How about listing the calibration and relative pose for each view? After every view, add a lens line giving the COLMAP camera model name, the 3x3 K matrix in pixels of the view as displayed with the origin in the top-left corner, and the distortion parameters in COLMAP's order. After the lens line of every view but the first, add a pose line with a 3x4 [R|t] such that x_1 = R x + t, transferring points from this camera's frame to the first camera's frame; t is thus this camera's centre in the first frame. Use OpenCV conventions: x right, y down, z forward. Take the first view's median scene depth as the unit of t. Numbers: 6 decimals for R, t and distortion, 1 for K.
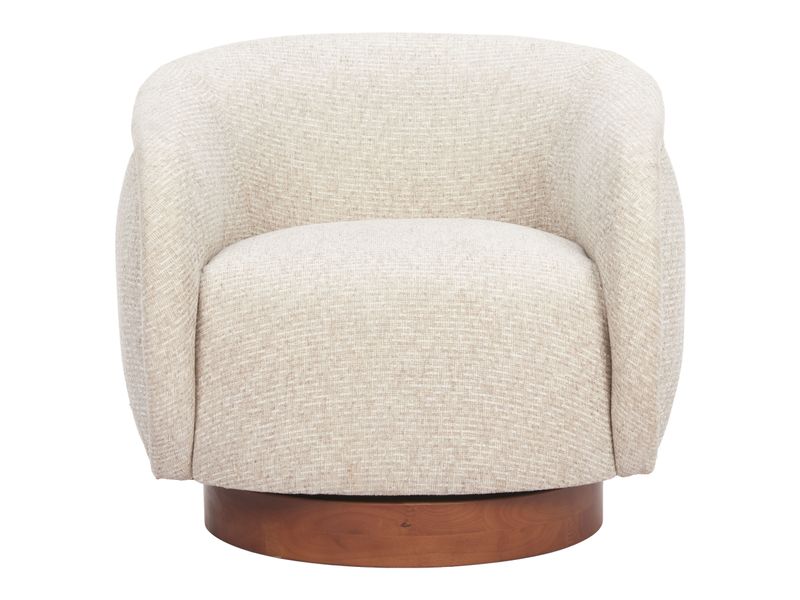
lens RADIAL K [[1634.1, 0, 400.0], [0, 1634.1, 300.0], [0, 0, 1]] dist [0.087235, -0.258742]
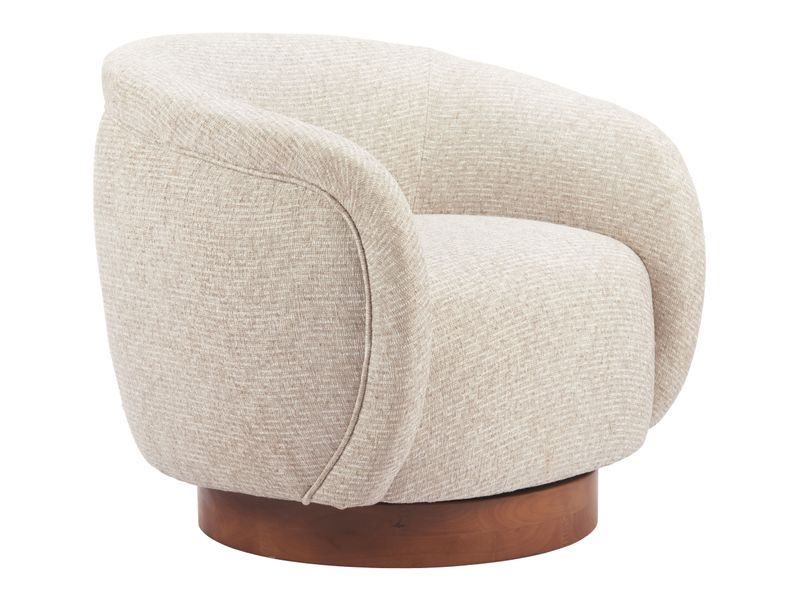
lens RADIAL K [[1634.1, 0, 400.0], [0, 1634.1, 300.0], [0, 0, 1]] dist [0.087235, -0.258742]
pose [[0.790590, -0.108441, 0.602668, -0.706356], [0.109618, 0.993360, 0.034941, -0.040444], [-0.602455, 0.038439, 0.797227, 0.240968]]
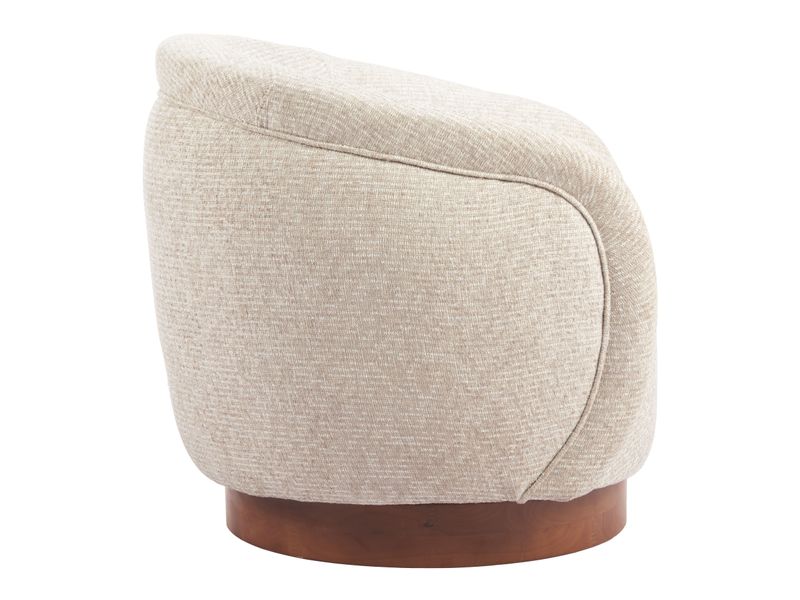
lens RADIAL K [[1634.1, 0, 400.0], [0, 1634.1, 300.0], [0, 0, 1]] dist [0.087235, -0.258742]
pose [[0.398882, -0.164266, 0.902169, -1.221862], [0.168064, 0.980256, 0.104176, -0.160277], [-0.901470, 0.110068, 0.418614, 0.903761]]
